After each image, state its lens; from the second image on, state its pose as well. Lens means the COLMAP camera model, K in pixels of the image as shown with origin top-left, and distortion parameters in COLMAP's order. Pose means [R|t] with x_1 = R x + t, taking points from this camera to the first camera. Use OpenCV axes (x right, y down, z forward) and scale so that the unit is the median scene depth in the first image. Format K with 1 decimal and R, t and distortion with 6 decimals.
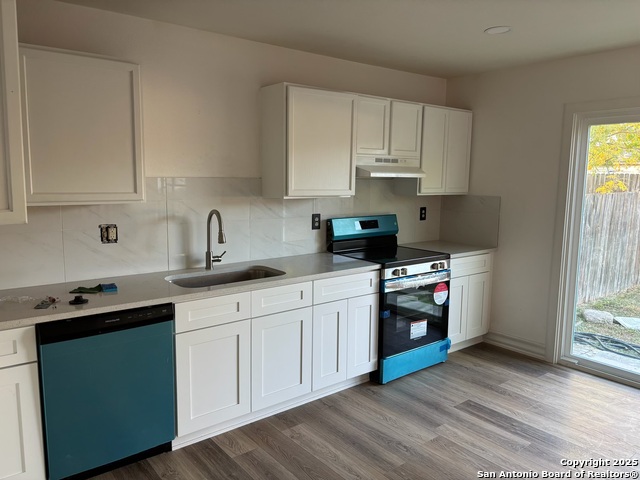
lens RADIAL K [[484.9, 0, 323.0], [0, 484.9, 237.7], [0, 0, 1]] dist [0.060781, -0.054429]
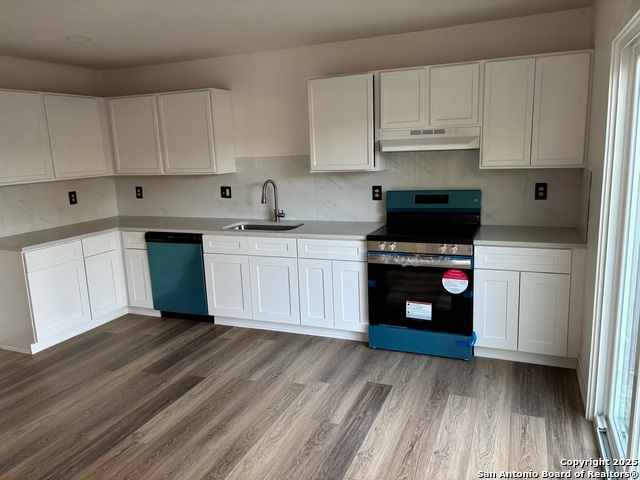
lens RADIAL K [[484.9, 0, 323.0], [0, 484.9, 237.7], [0, 0, 1]] dist [0.060781, -0.054429]
pose [[0.479309, 0.129734, -0.868005, 0.987678], [-0.069222, 0.991521, 0.109971, -0.049753], [0.874912, 0.007375, 0.484226, 0.401540]]
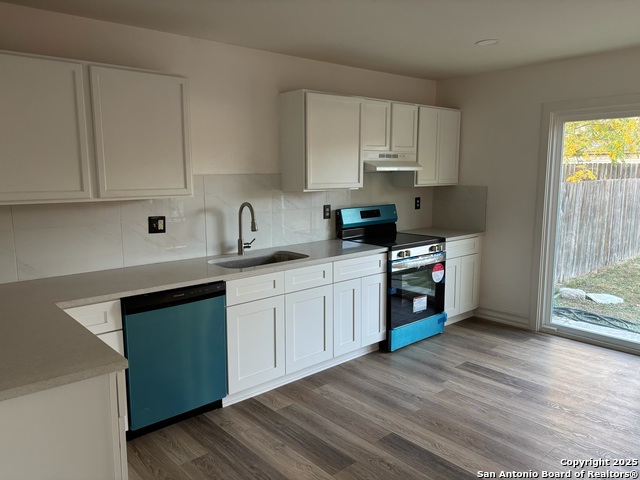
lens RADIAL K [[486.2, 0, 320.0], [0, 486.2, 240.0], [0, 0, 1]] dist [0.067291, -0.049052]
pose [[0.998715, -0.024784, 0.044210, -0.090747], [0.024130, 0.999592, 0.015258, 0.016130], [-0.044571, -0.014171, 0.998906, -0.138392]]
